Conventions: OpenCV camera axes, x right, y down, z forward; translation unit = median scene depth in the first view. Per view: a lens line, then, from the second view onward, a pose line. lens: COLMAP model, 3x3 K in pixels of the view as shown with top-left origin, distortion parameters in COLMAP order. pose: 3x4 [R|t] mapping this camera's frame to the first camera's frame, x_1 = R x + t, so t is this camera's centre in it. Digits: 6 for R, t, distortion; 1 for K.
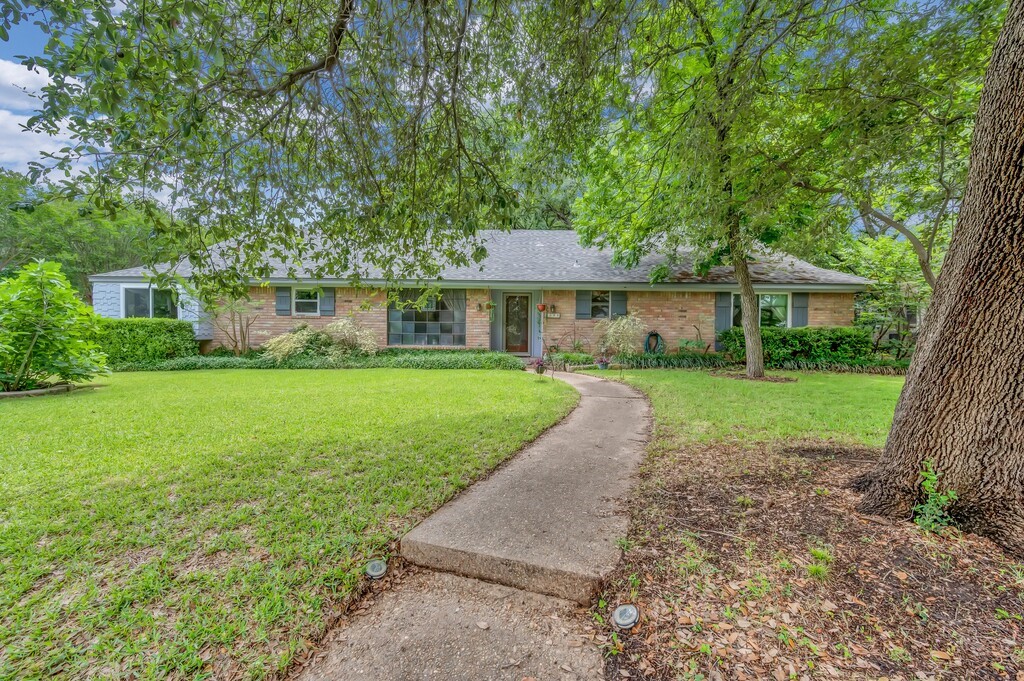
lens RADIAL K [[408.8, 0, 512.1], [0, 408.8, 339.8], [0, 0, 1]] dist [-0.000494, -0.000018]
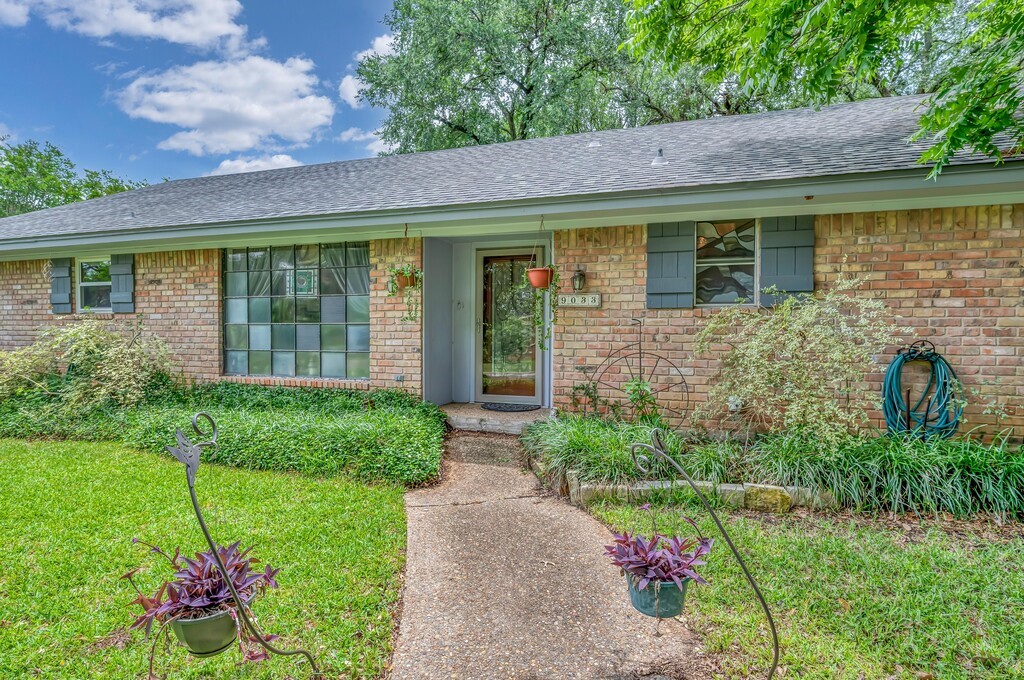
lens RADIAL K [[500.5, 0, 511.4], [0, 500.5, 342.7], [0, 0, 1]] dist [0.002263, 0.000245]
pose [[0.963843, -0.003234, -0.266450, 0.157617], [0.004880, 0.999973, 0.005513, -0.025516], [0.266425, -0.006614, 0.963833, 0.566107]]
